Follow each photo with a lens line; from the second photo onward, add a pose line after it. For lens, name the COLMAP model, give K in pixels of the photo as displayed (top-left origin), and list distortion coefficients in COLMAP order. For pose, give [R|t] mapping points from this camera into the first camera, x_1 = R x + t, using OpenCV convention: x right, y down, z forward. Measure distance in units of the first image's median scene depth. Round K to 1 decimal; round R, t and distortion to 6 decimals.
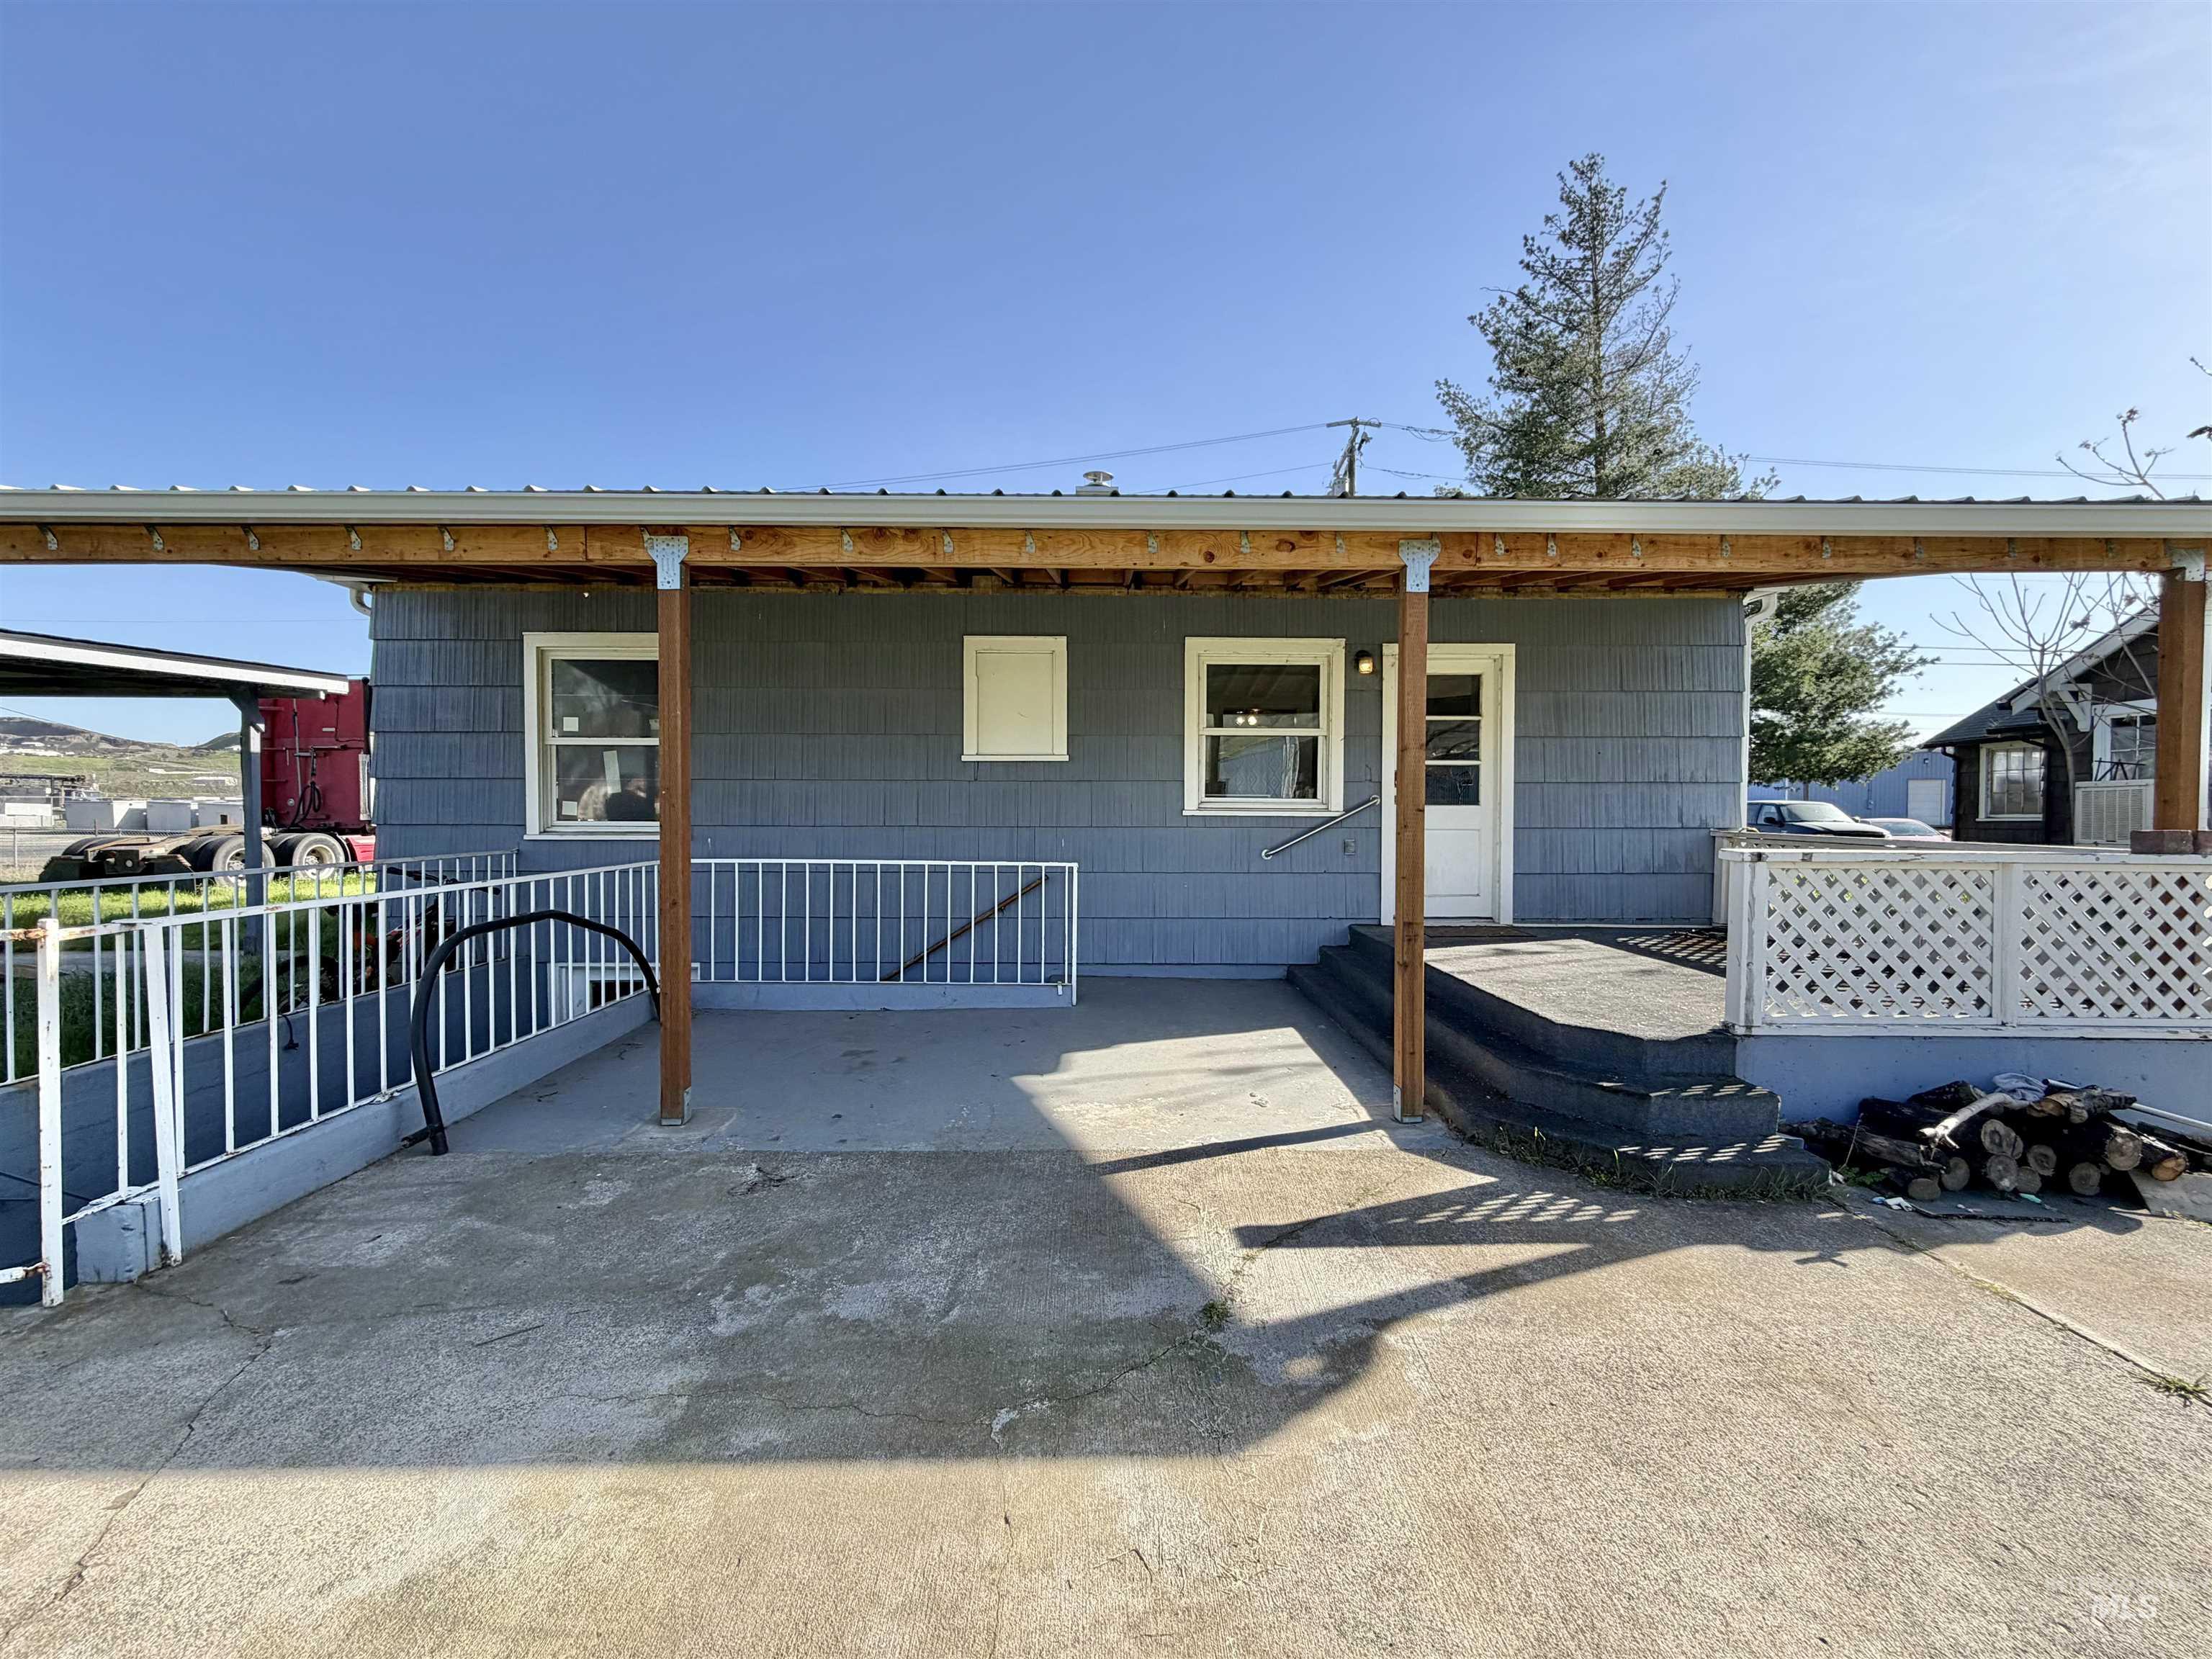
lens RADIAL K [[883.1, 0, 1104.6], [0, 883.1, 825.6], [0, 0, 1]] dist [0.004659, -0.000612]
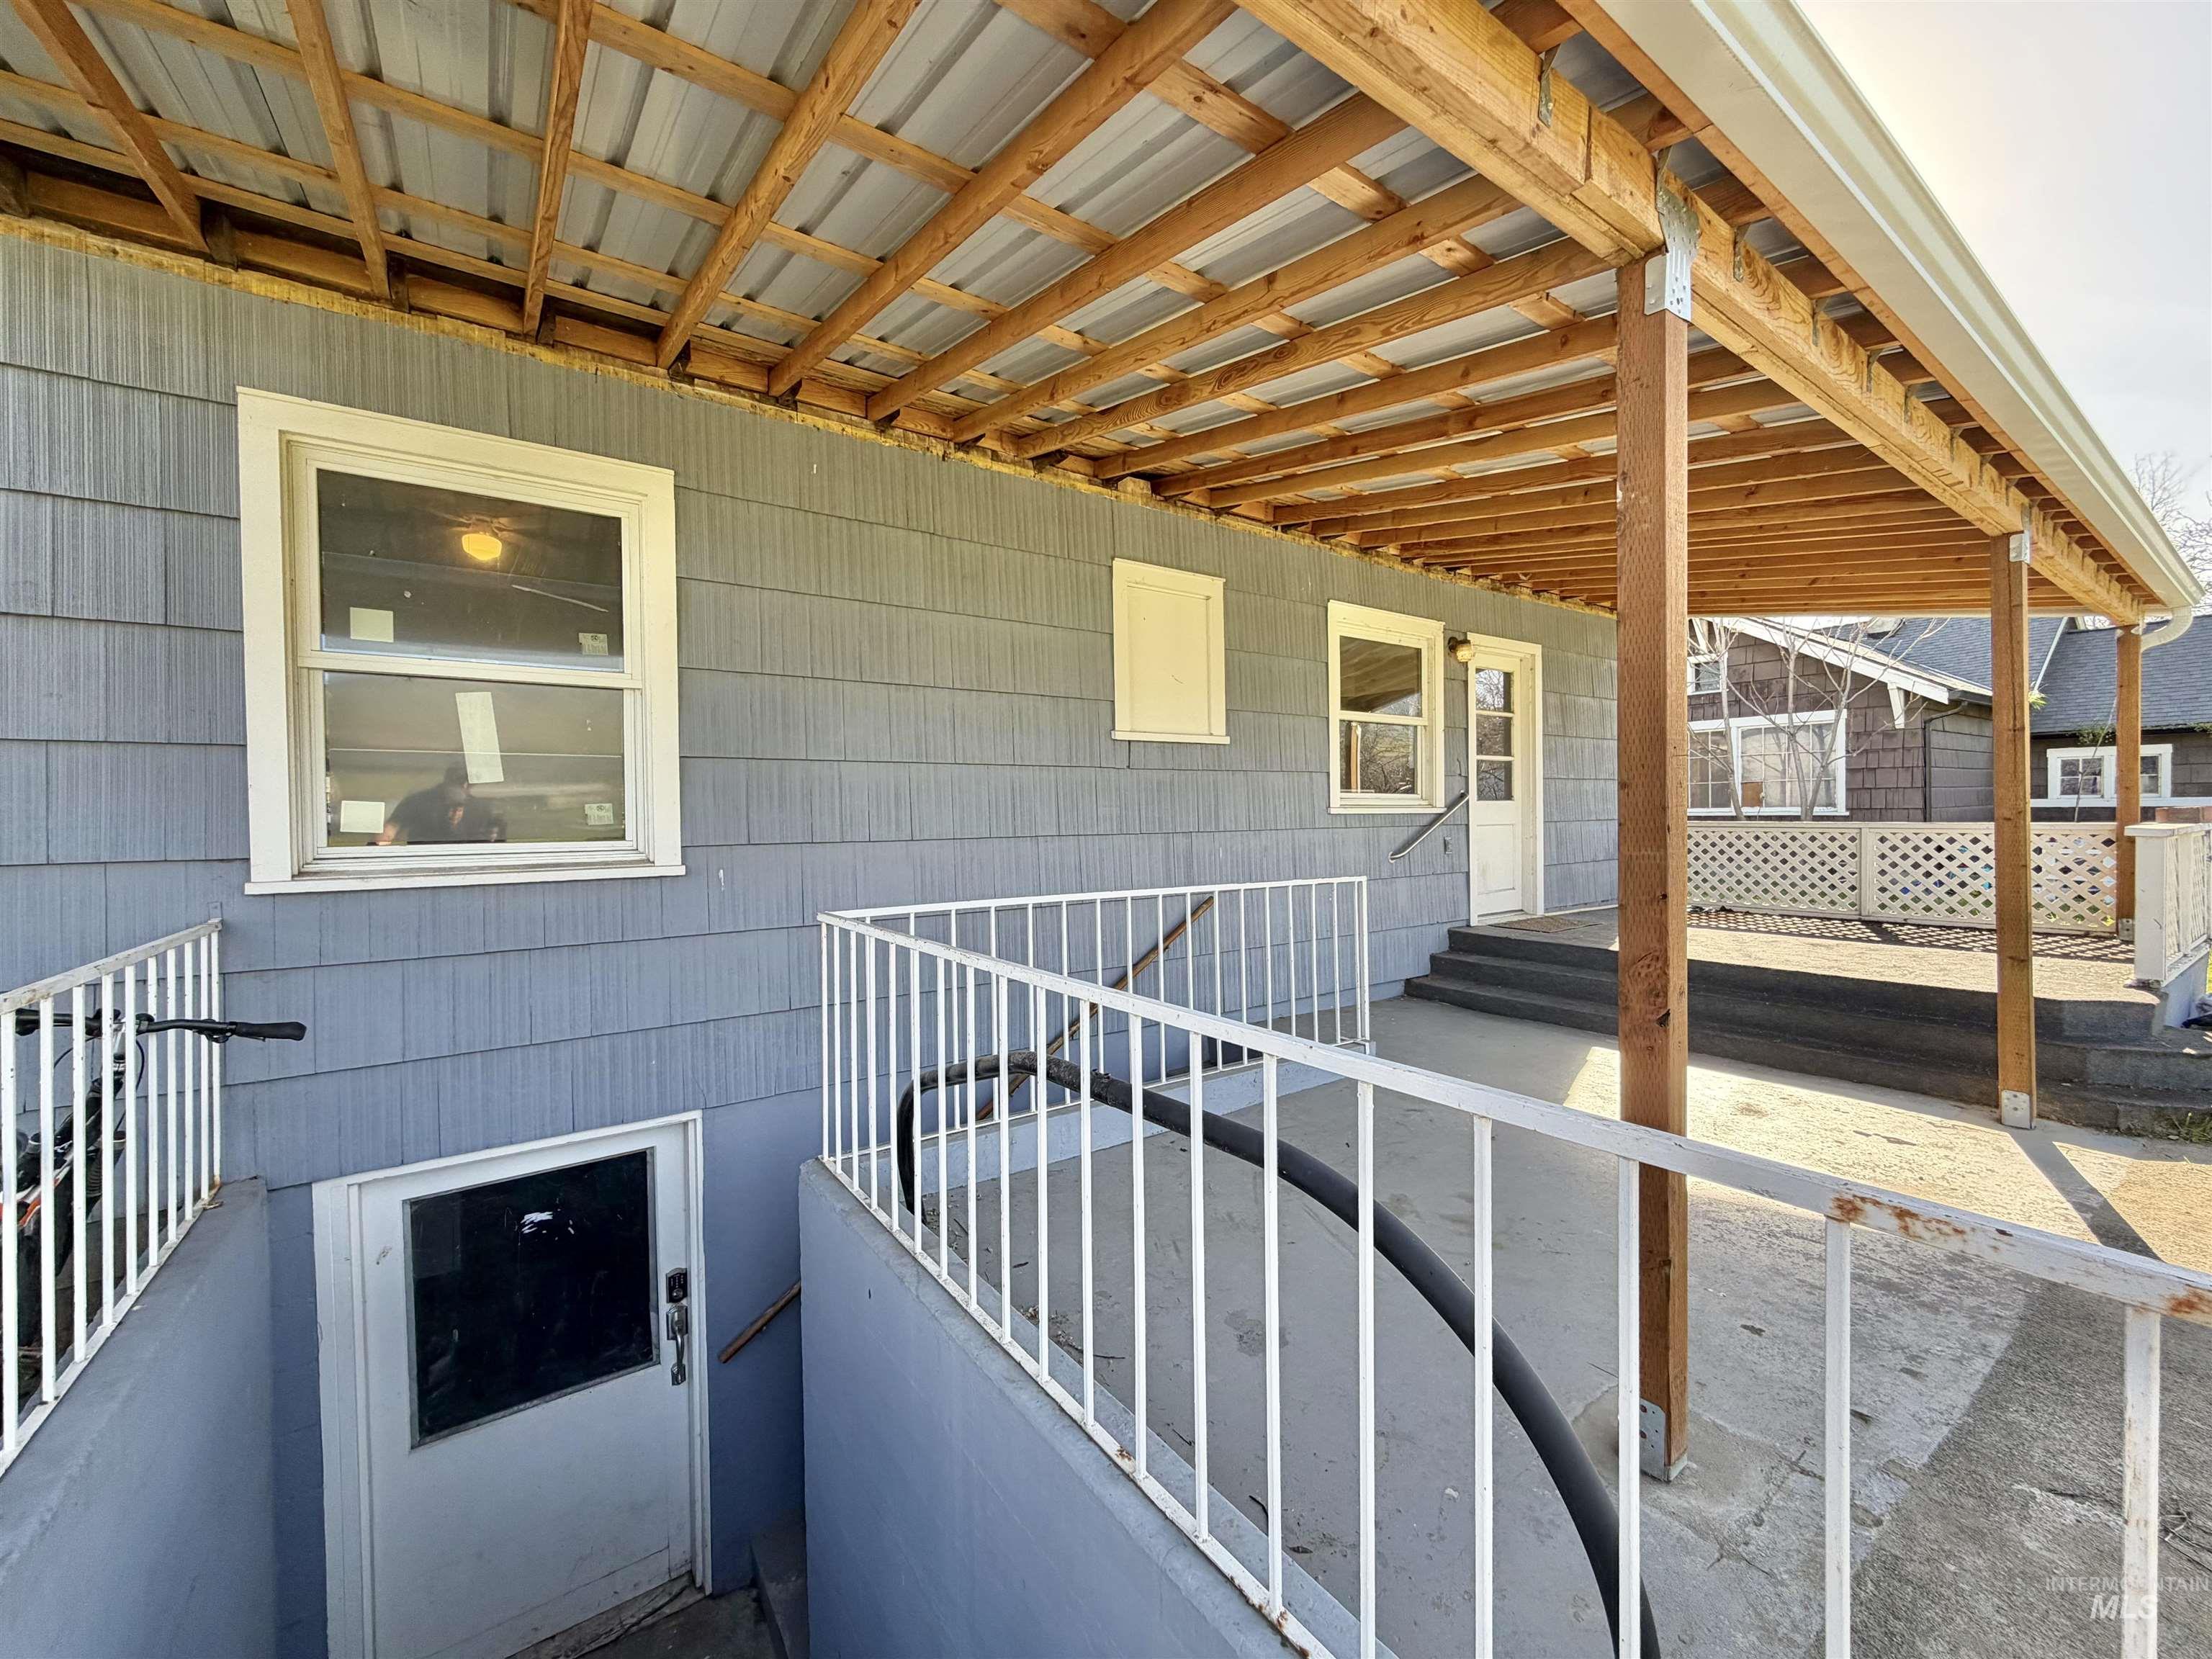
lens RADIAL K [[883.1, 0, 1104.6], [0, 883.1, 825.6], [0, 0, 1]] dist [0.004659, -0.000612]
pose [[0.825022, -0.020604, 0.564725, -0.993372], [0.026499, 0.999646, -0.002241, -0.007876], [-0.564479, 0.016813, 0.825276, 0.775692]]
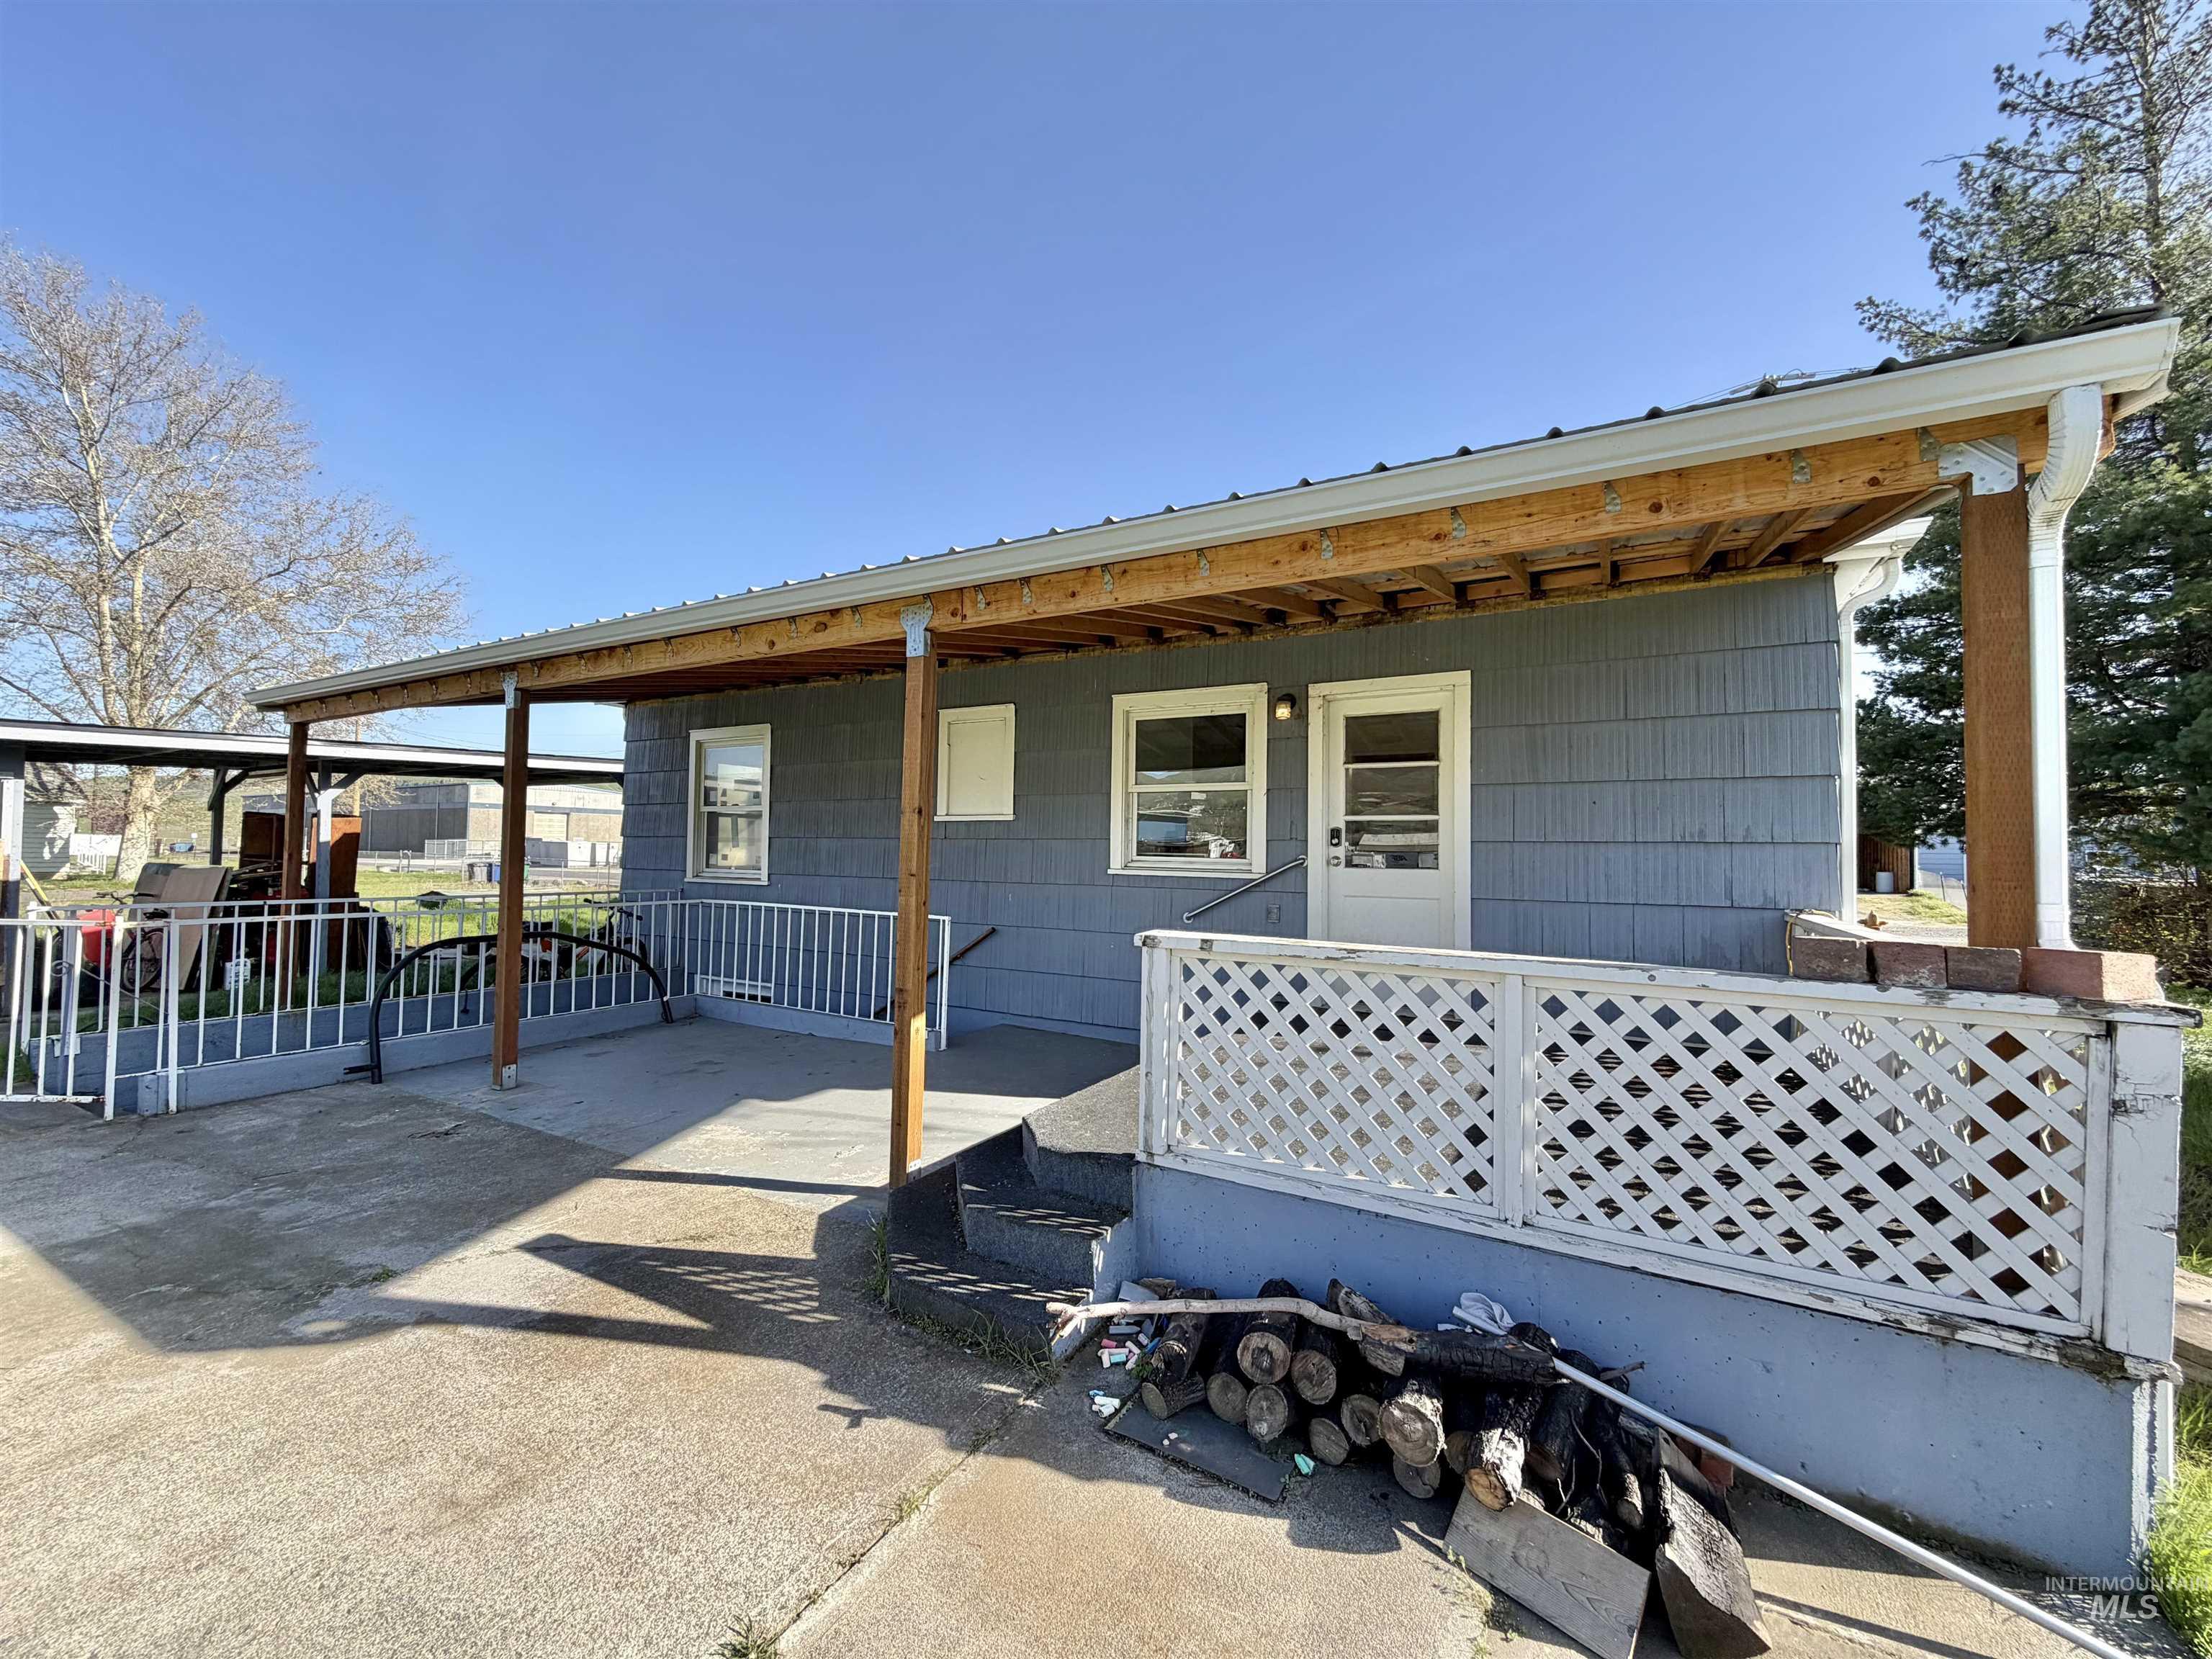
lens RADIAL K [[883.1, 0, 1104.6], [0, 883.1, 825.6], [0, 0, 1]] dist [0.004659, -0.000612]
pose [[0.863121, -0.006260, -0.504958, 1.043020], [-0.022533, 0.998450, -0.050893, -0.027138], [0.504493, 0.055305, 0.861642, 0.257395]]
